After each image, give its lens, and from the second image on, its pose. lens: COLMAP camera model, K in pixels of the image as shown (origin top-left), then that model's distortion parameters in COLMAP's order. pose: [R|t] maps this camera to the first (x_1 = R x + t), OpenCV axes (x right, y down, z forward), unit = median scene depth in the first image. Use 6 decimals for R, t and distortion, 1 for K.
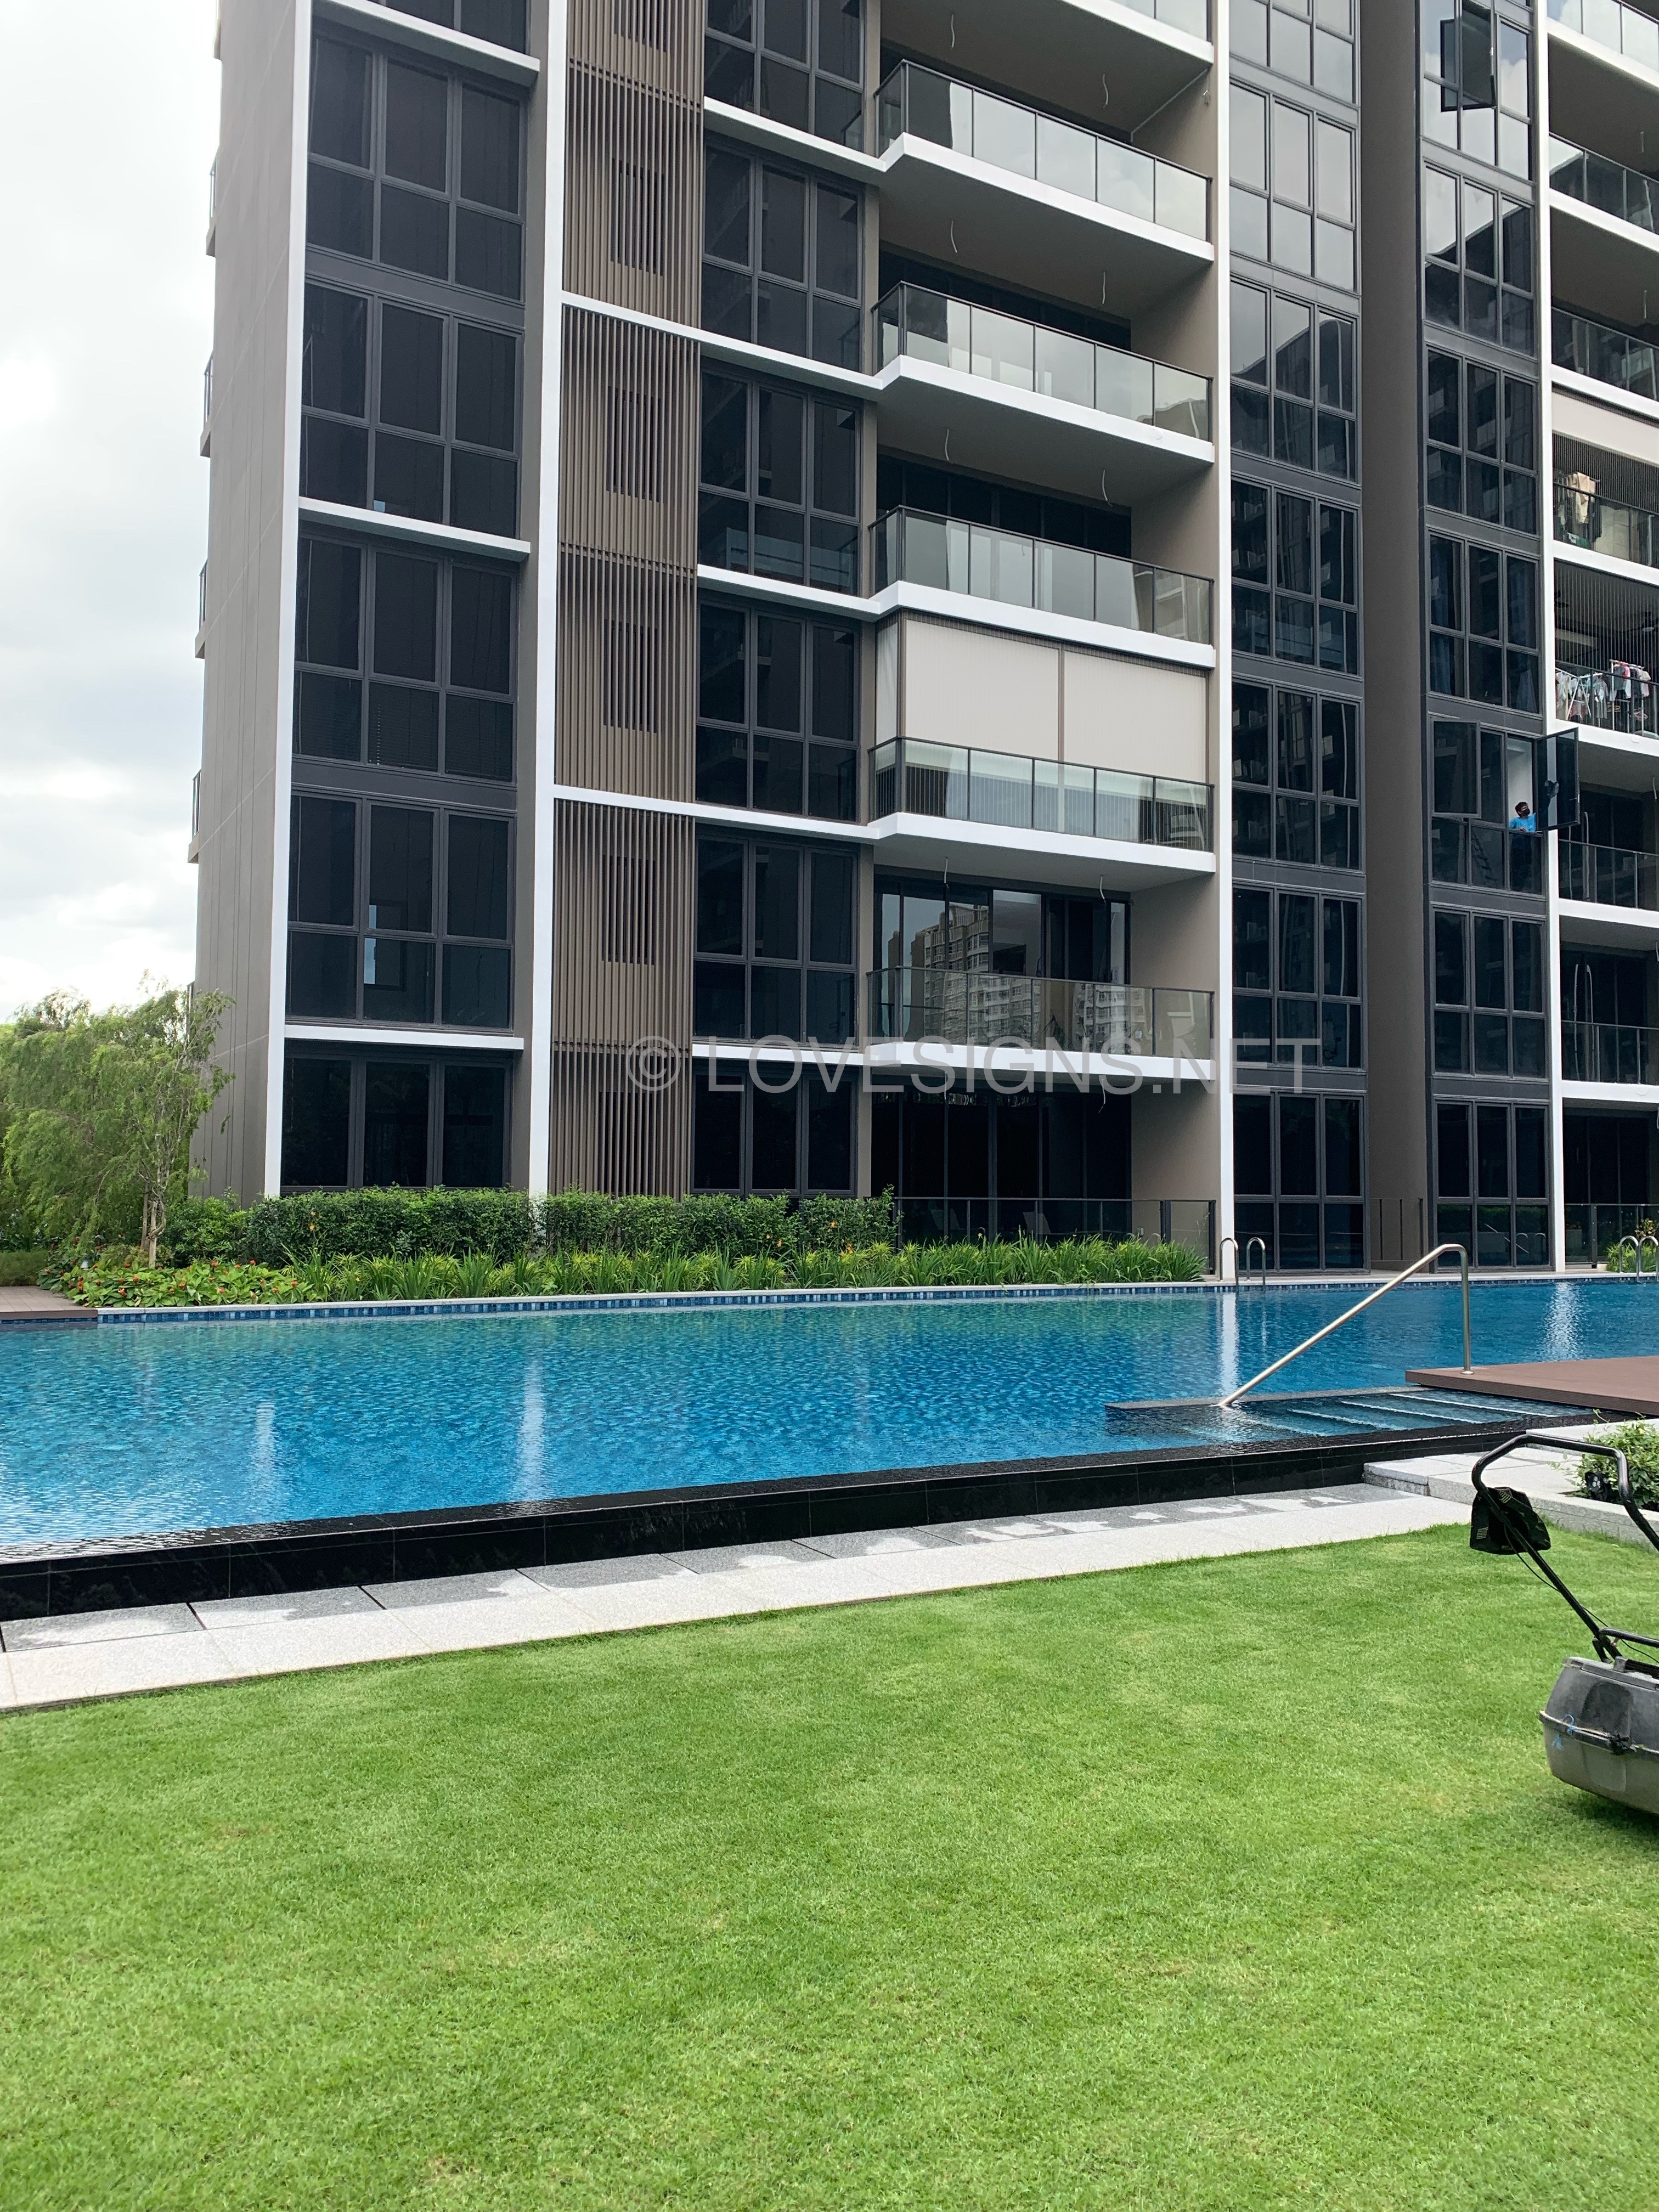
lens RADIAL K [[1663.0, 0, 854.2], [0, 1663.0, 1100.5], [0, 0, 1]] dist [0.051622, -0.050108]
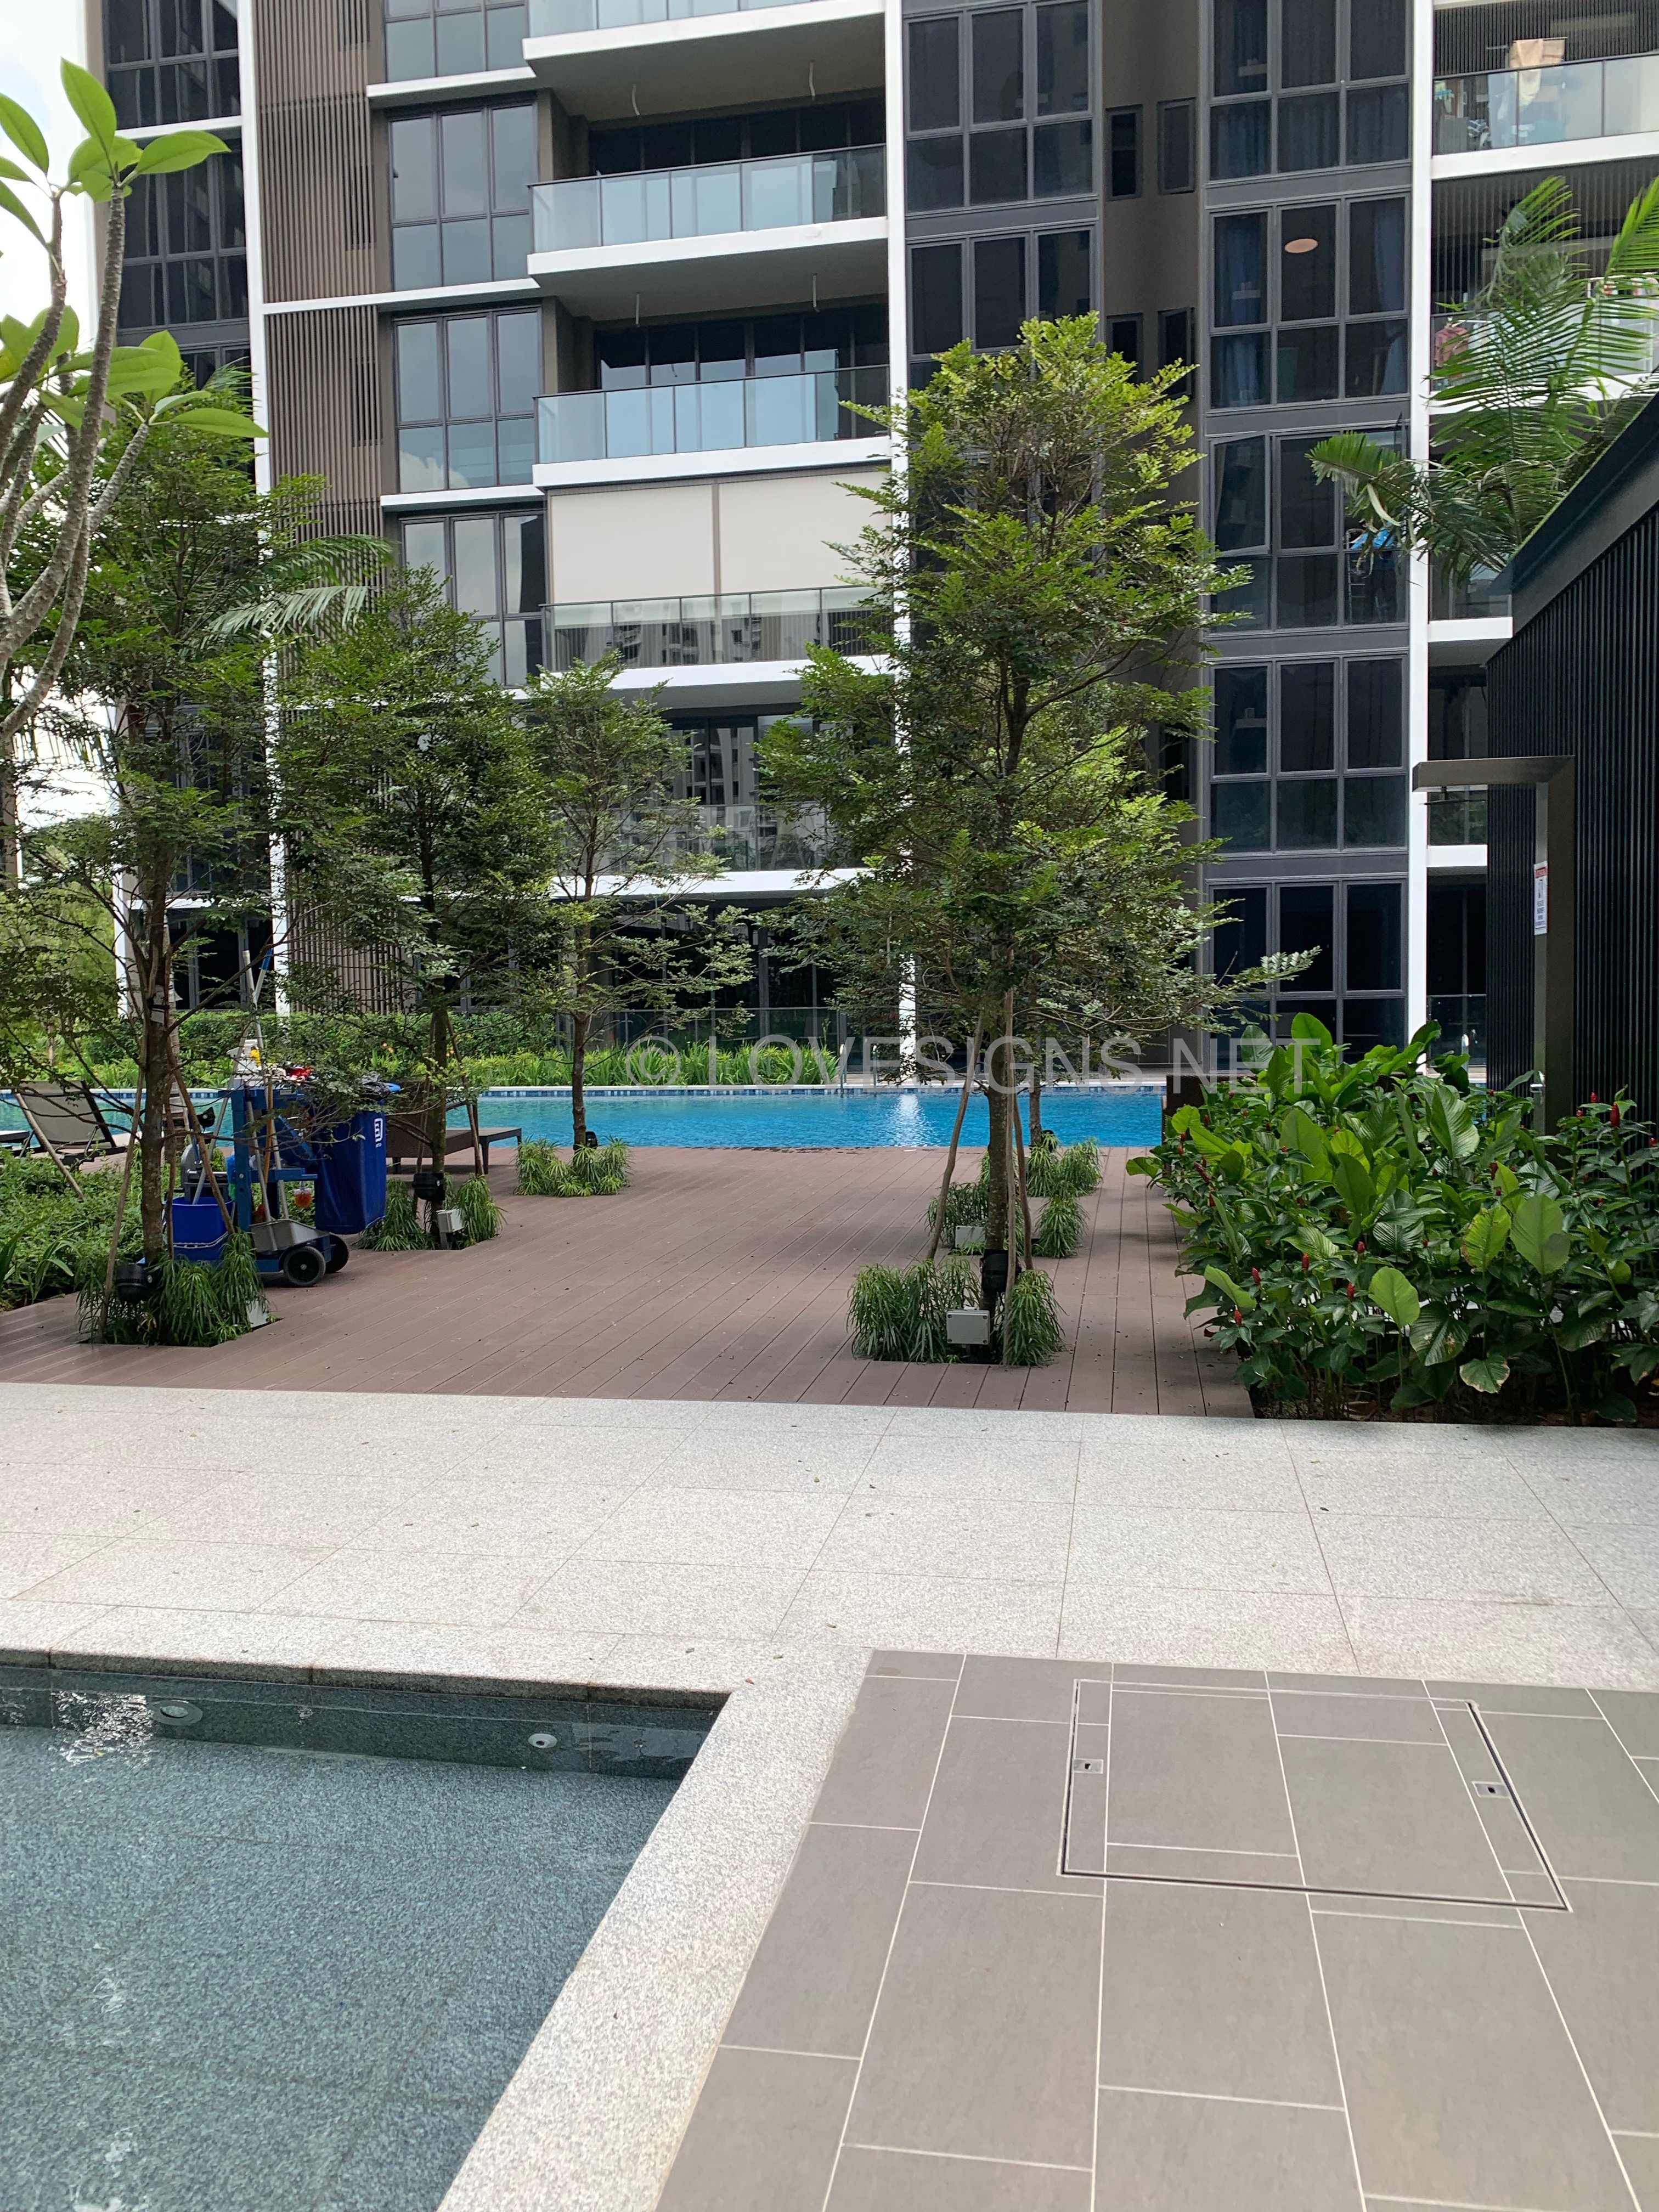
lens RADIAL K [[1663.0, 0, 854.2], [0, 1663.0, 1100.5], [0, 0, 1]] dist [0.051622, -0.050108]
pose [[0.779617, 0.021316, -0.625894, 0.819373], [0.060582, 0.992166, 0.109252, 0.005329], [0.623319, -0.123093, 0.772218, 0.185464]]
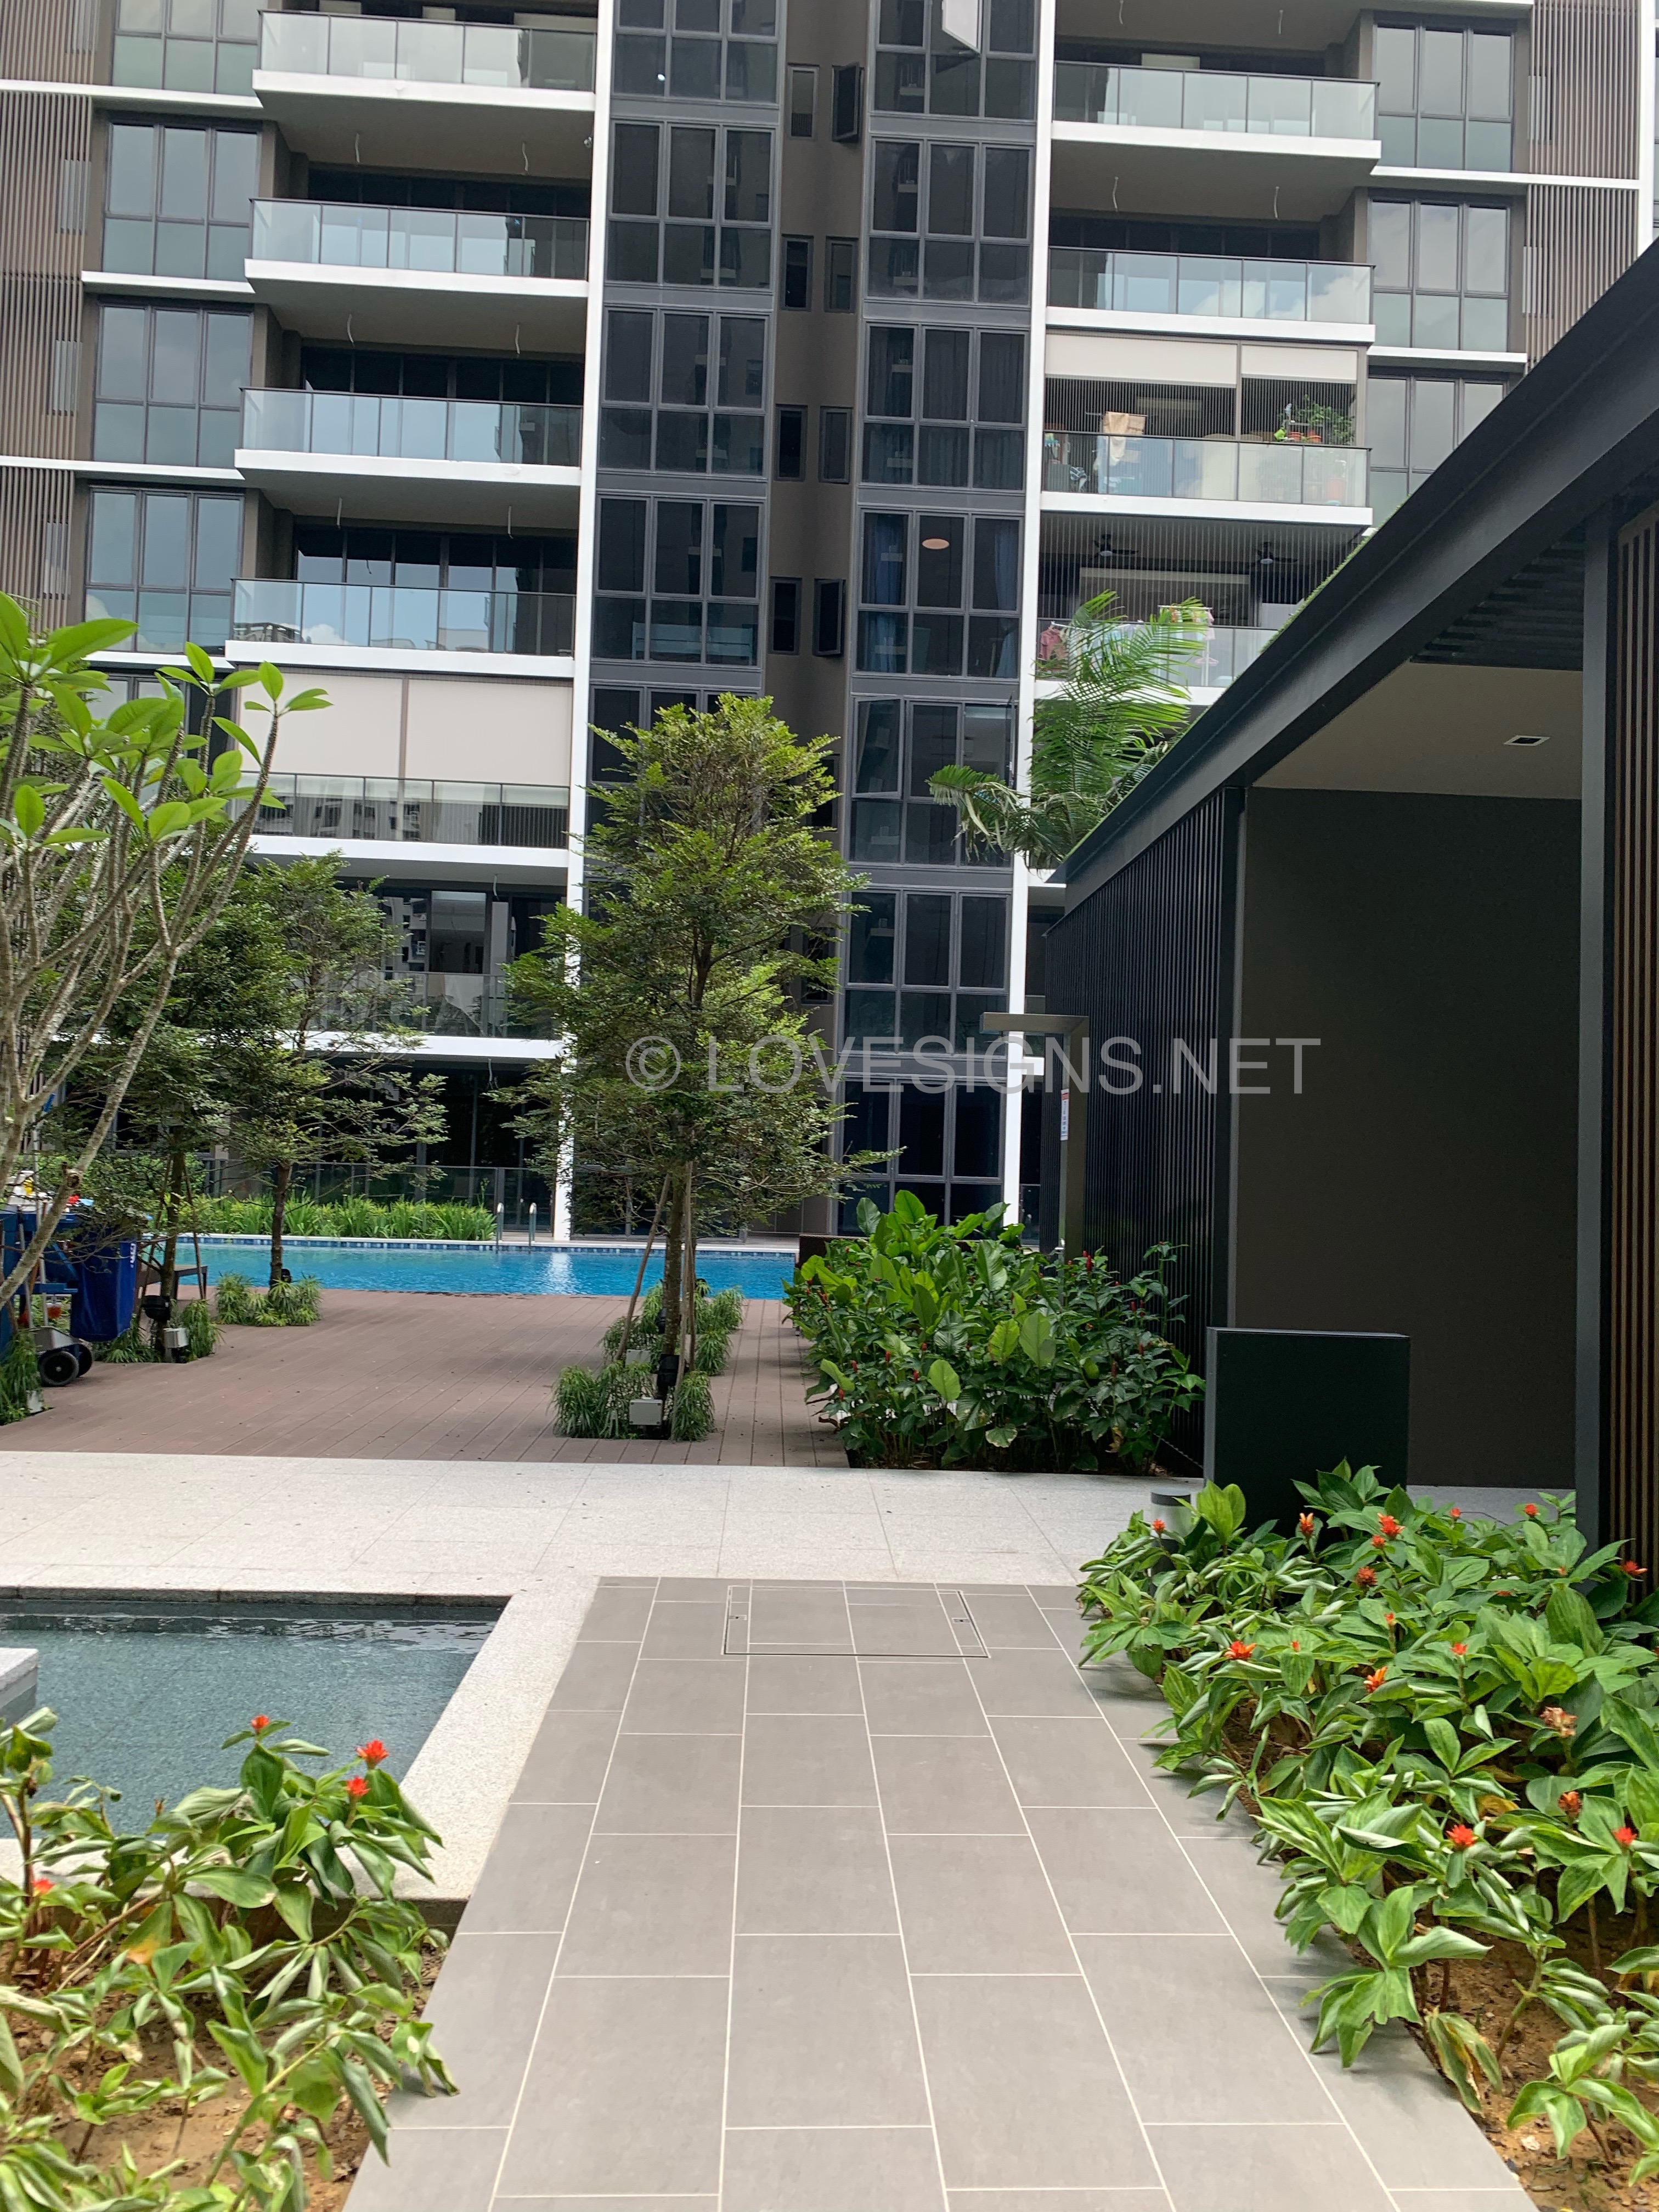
lens RADIAL K [[1663.0, 0, 854.2], [0, 1663.0, 1100.5], [0, 0, 1]] dist [0.051622, -0.050108]
pose [[0.895908, 0.006212, -0.444196, 0.860598], [-0.000480, 0.999915, 0.013014, 0.001094], [0.444239, -0.011446, 0.895835, 0.108249]]
